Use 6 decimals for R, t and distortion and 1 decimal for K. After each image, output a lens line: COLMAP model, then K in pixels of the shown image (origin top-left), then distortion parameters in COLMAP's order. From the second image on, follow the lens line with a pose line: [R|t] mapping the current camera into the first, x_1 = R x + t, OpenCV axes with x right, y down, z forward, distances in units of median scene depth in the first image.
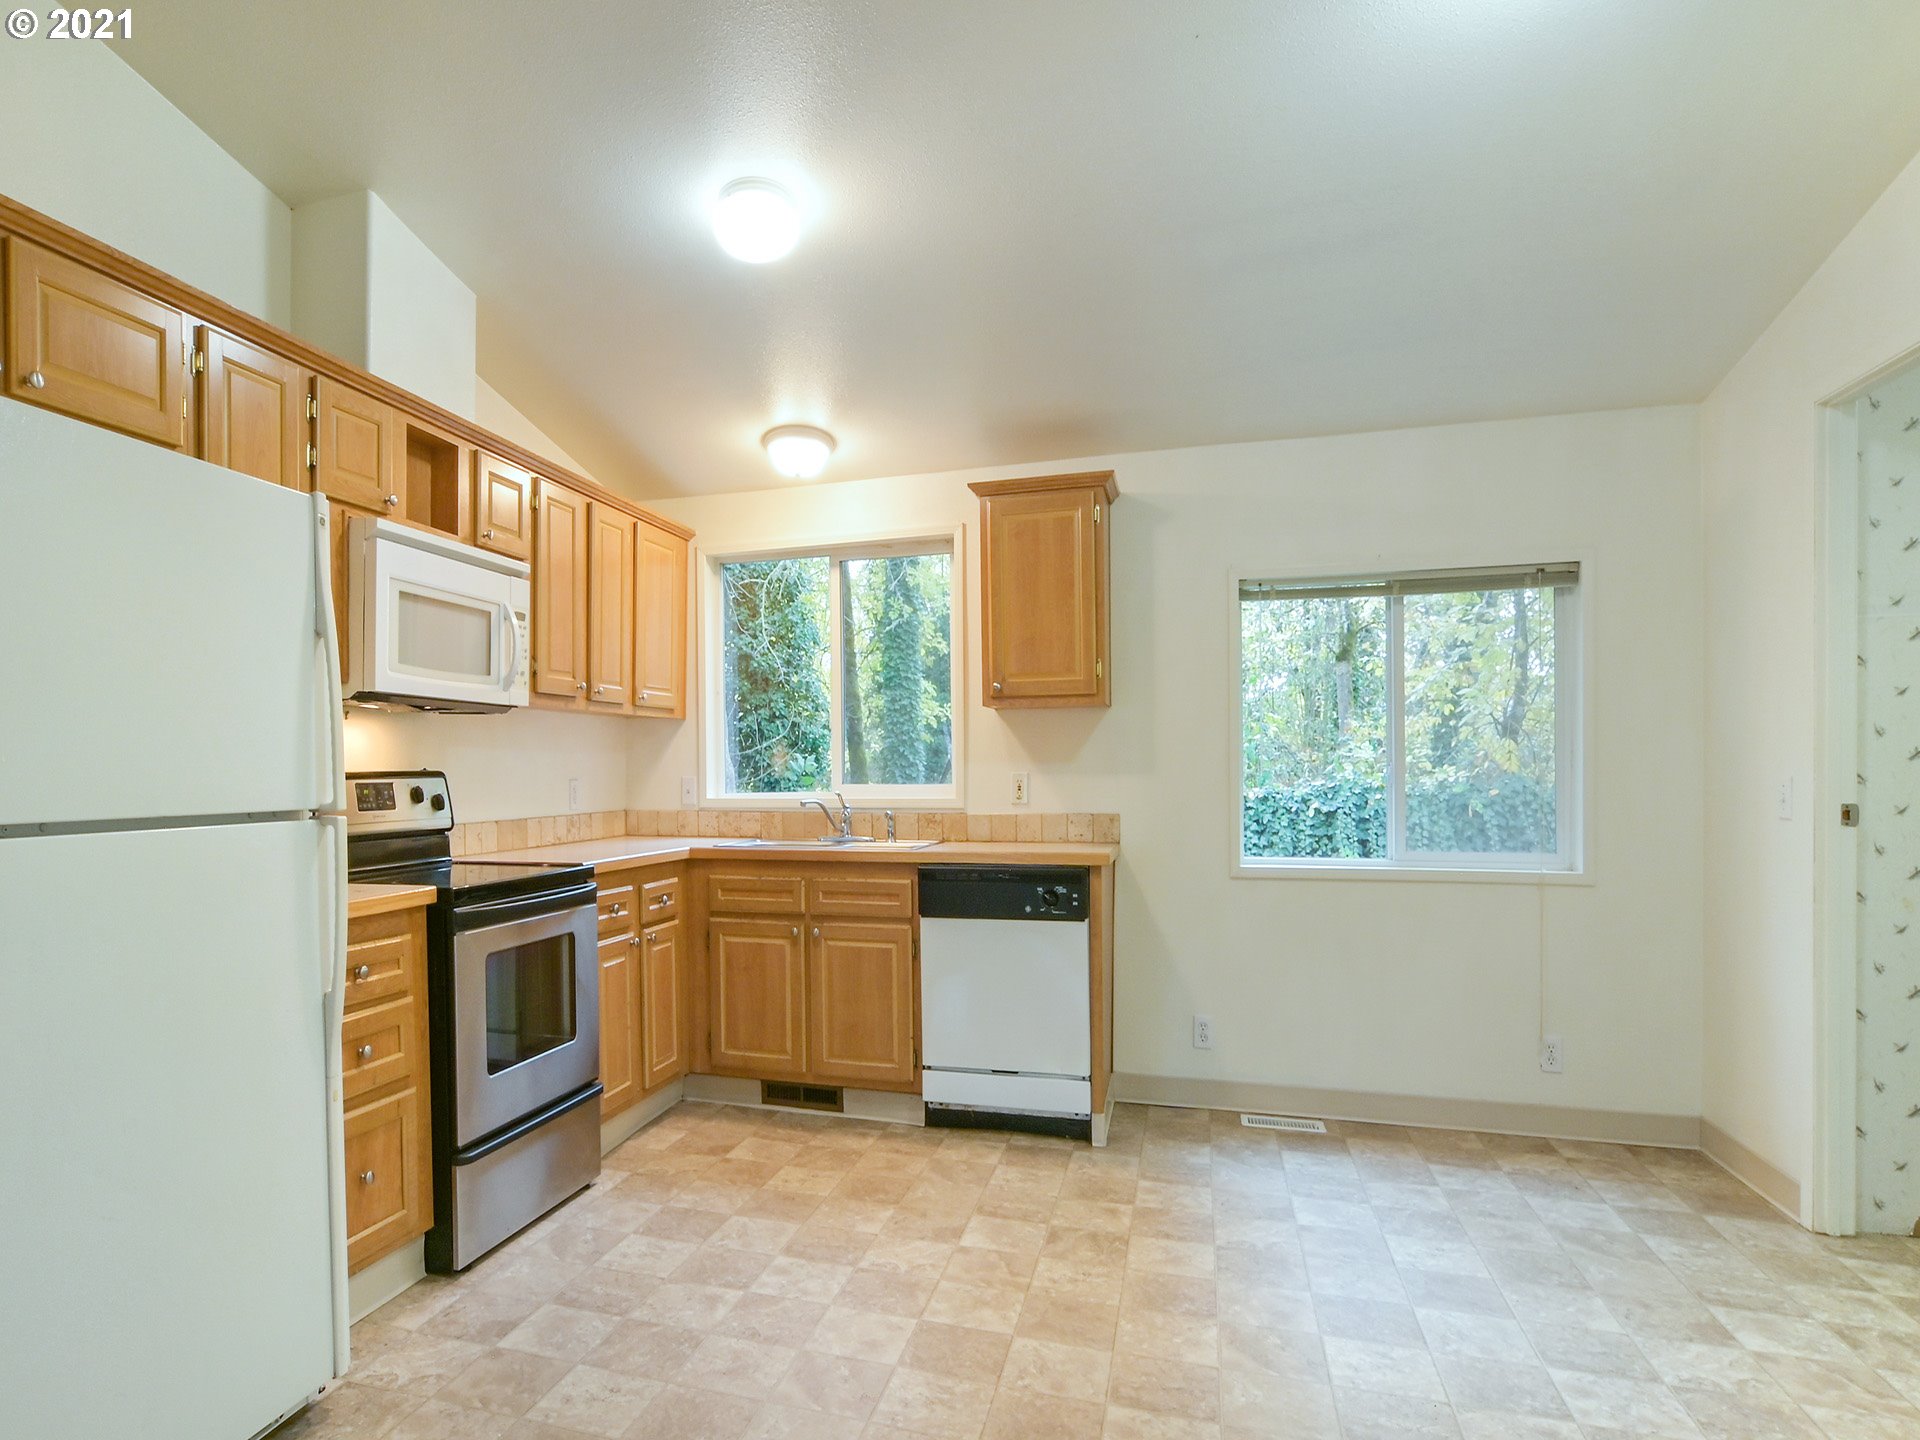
lens RADIAL K [[1031.5, 0, 955.4], [0, 1031.5, 785.8], [0, 0, 1]] dist [-0.040412, 0.000285]
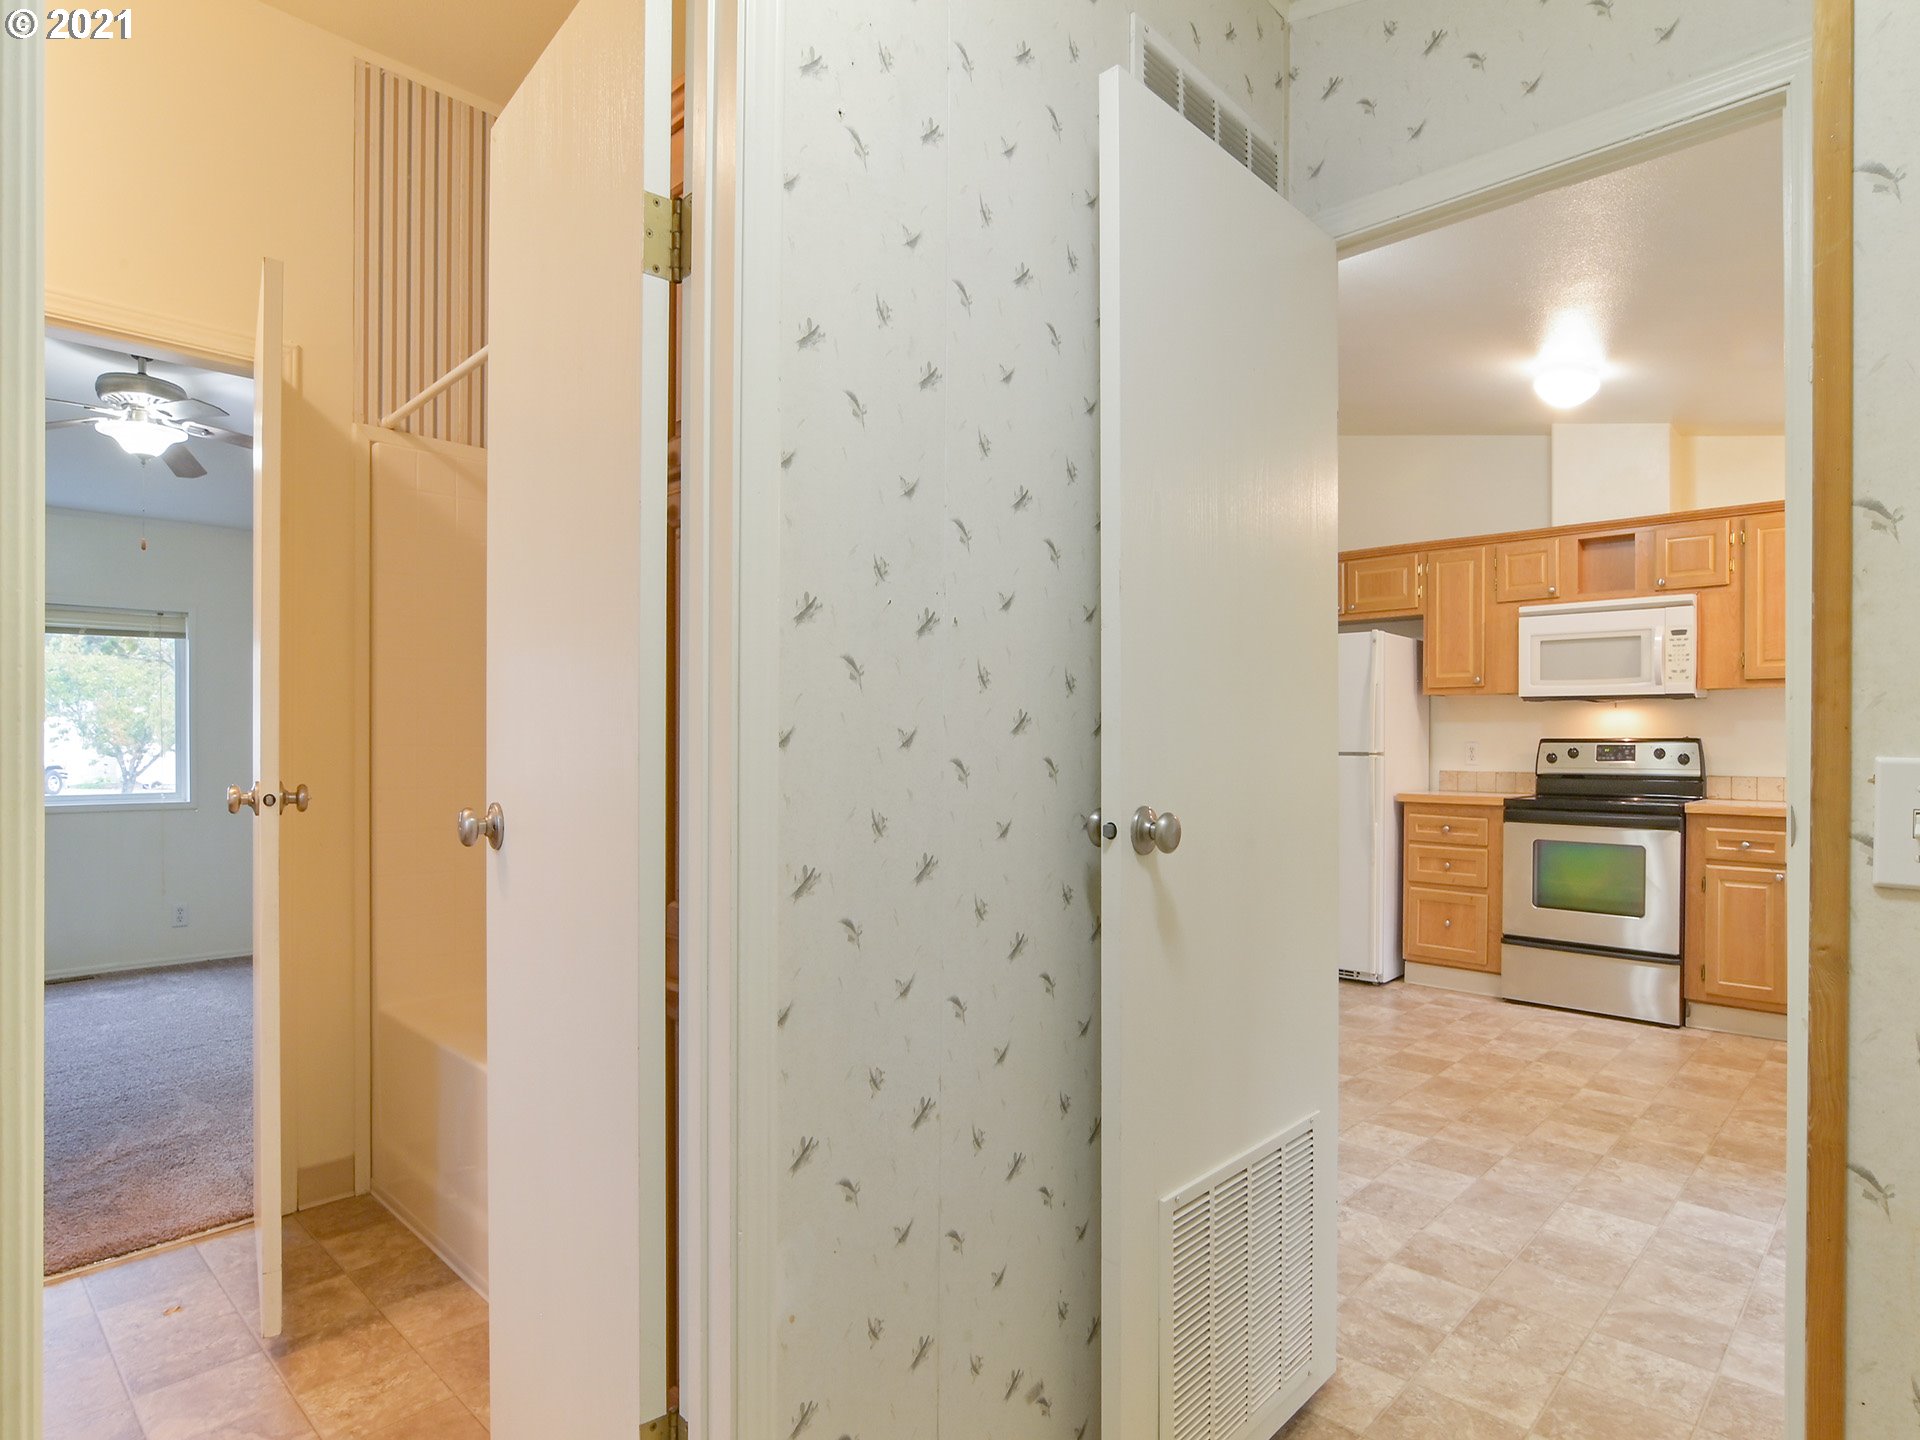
lens RADIAL K [[1059.4, 0, 961.2], [0, 1059.4, 751.6], [0, 0, 1]] dist [-0.014171, 0.000997]
pose [[-0.413276, 0.014463, -0.910491, 1.040147], [-0.012288, 0.999694, 0.021457, -0.011542], [0.910523, 0.020055, -0.412972, 0.524599]]
